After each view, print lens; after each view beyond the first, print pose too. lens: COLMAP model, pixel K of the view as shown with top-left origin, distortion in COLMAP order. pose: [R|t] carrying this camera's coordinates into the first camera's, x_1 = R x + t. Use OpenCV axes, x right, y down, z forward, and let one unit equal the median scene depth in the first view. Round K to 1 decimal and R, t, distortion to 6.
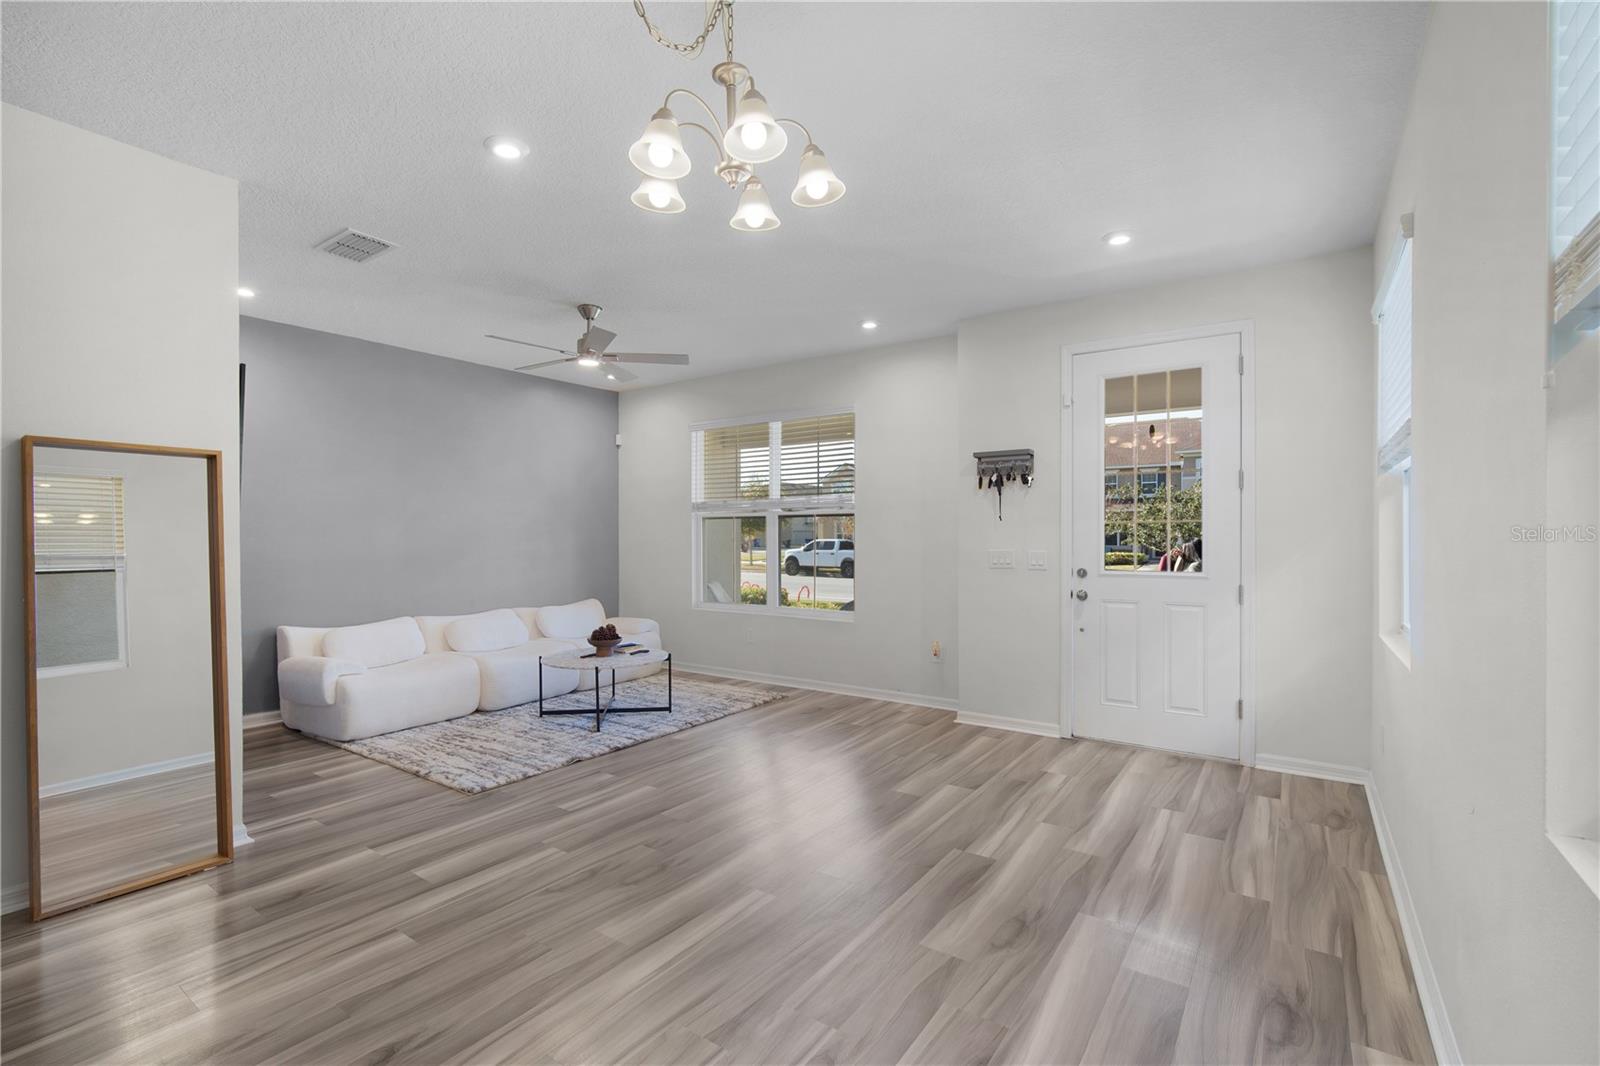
lens RADIAL K [[720.1, 0, 787.2], [0, 720.1, 539.6], [0, 0, 1]] dist [-0.013116, 0.005026]
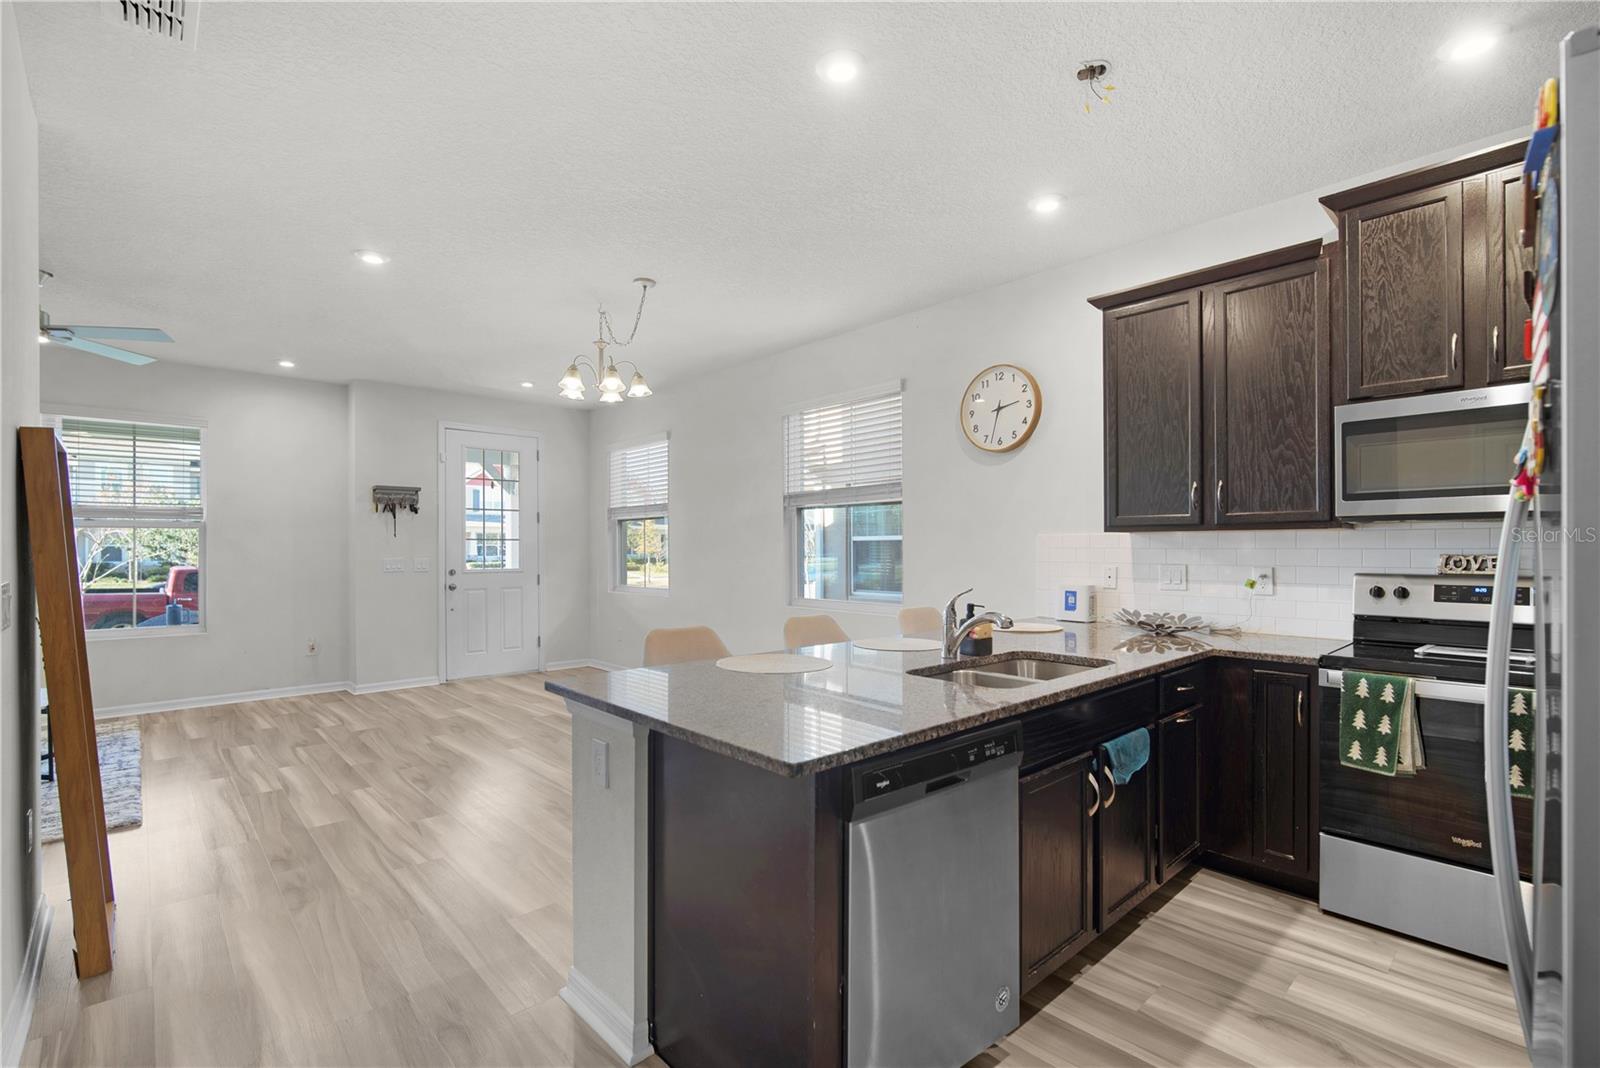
lens RADIAL K [[717.6, 0, 795.9], [0, 717.6, 547.7], [0, 0, 1]] dist [-0.014843, 0.005276]
pose [[0.202839, 0.001092, 0.979211, -1.022367], [0.006311, 0.999977, -0.002423, 0.002510], [-0.979192, 0.006671, 0.202828, -0.026083]]
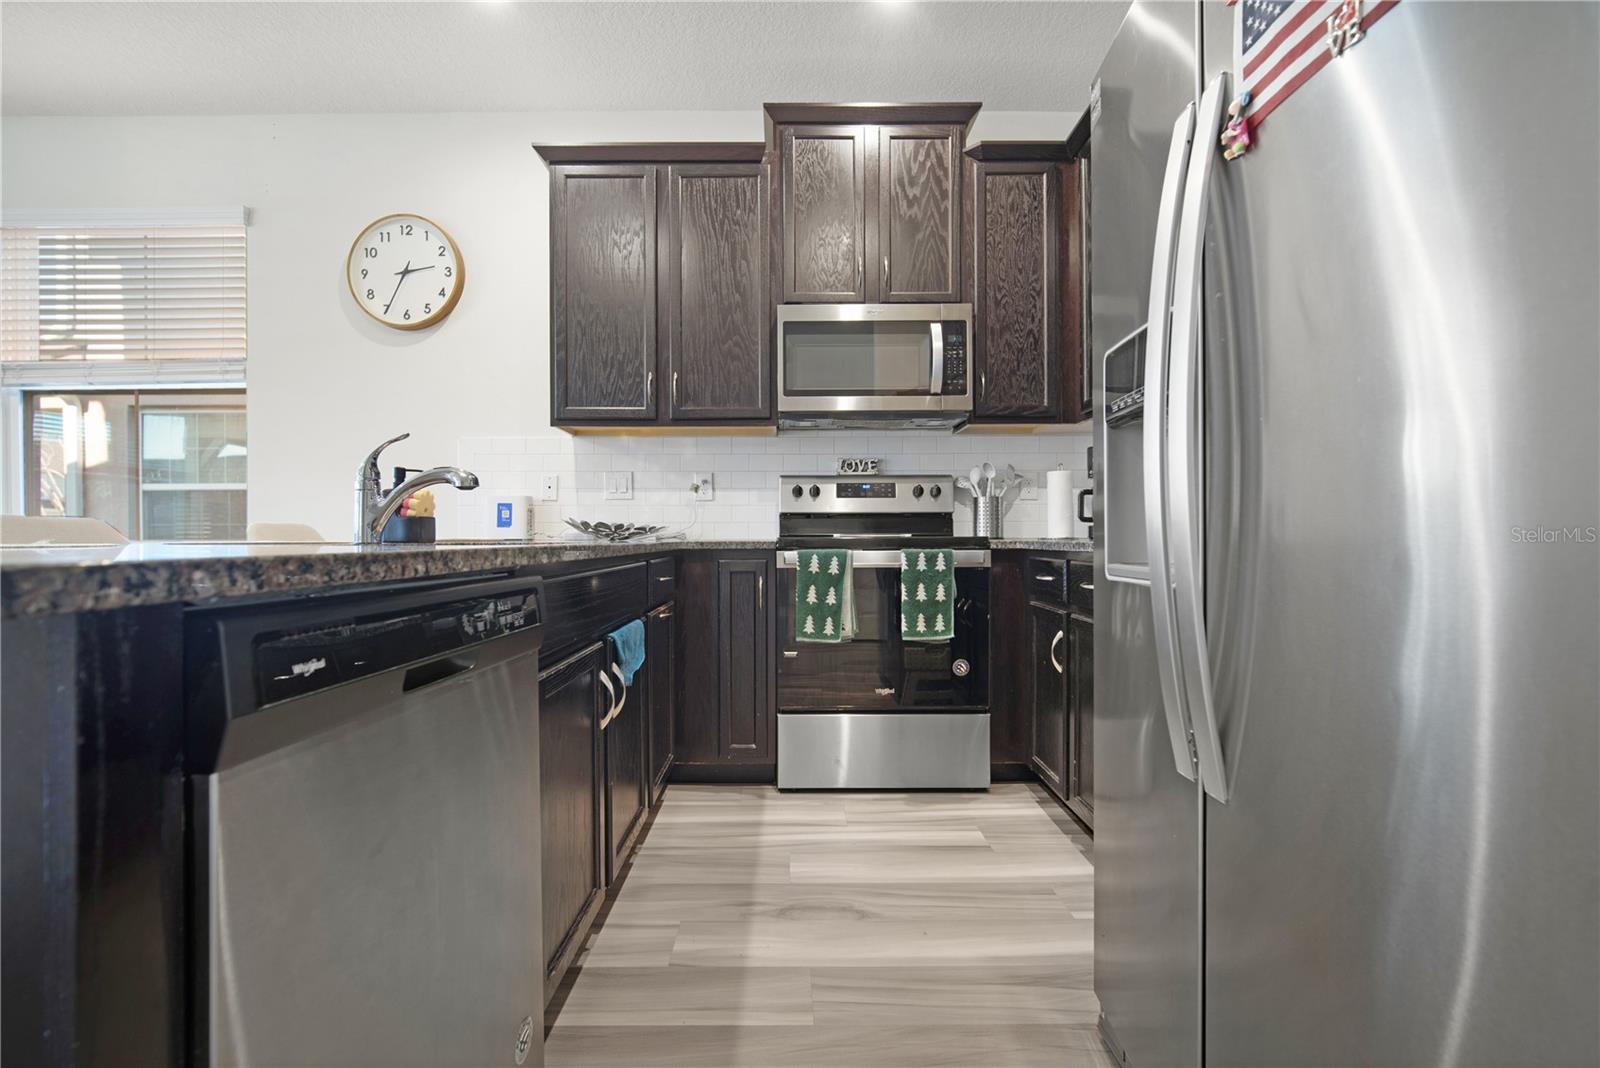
lens RADIAL K [[709.6, 0, 787.3], [0, 709.6, 539.5], [0, 0, 1]] dist [-0.013141, 0.004150]
pose [[-0.582354, -0.000250, 0.812935, -0.839633], [0.007495, 0.999956, 0.005677, 0.092384], [-0.812900, 0.009400, -0.582327, 0.008404]]
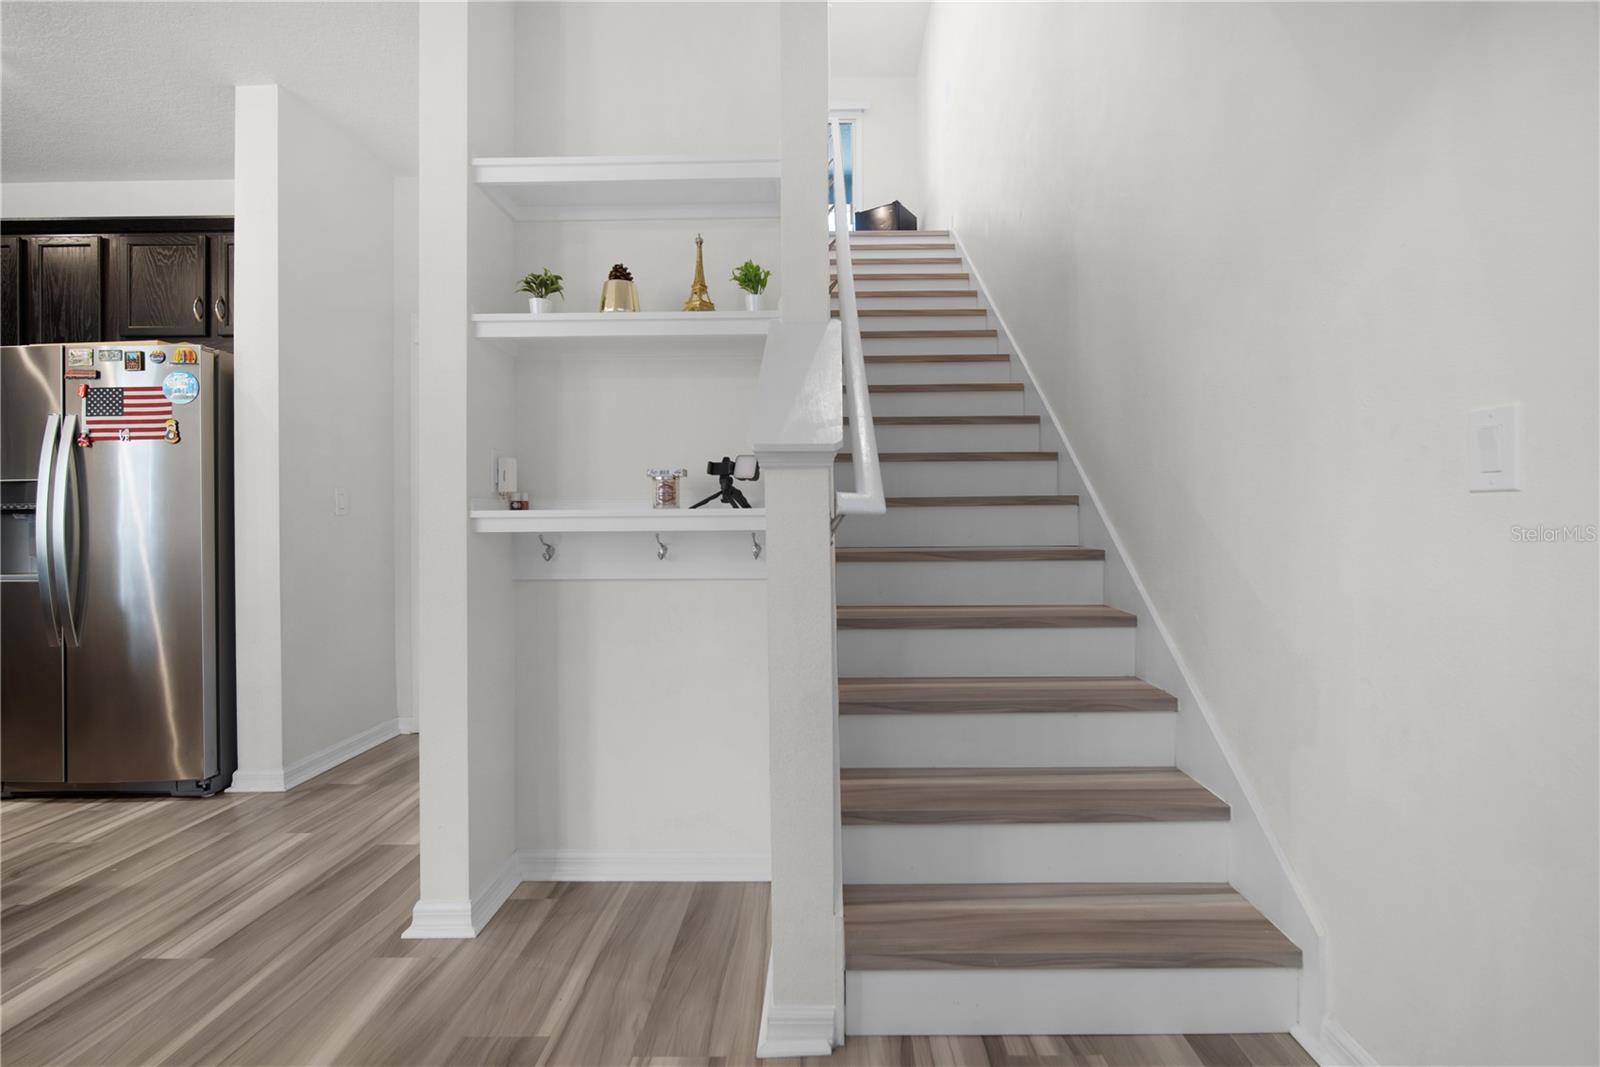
lens RADIAL K [[721.5, 0, 820.5], [0, 721.5, 518.2], [0, 0, 1]] dist [-0.000470, 0.000332]
pose [[-0.819050, 0.004311, -0.573706, -0.925613], [0.006673, 0.999976, -0.002011, 0.059182], [0.573684, -0.005476, -0.819059, 0.715351]]
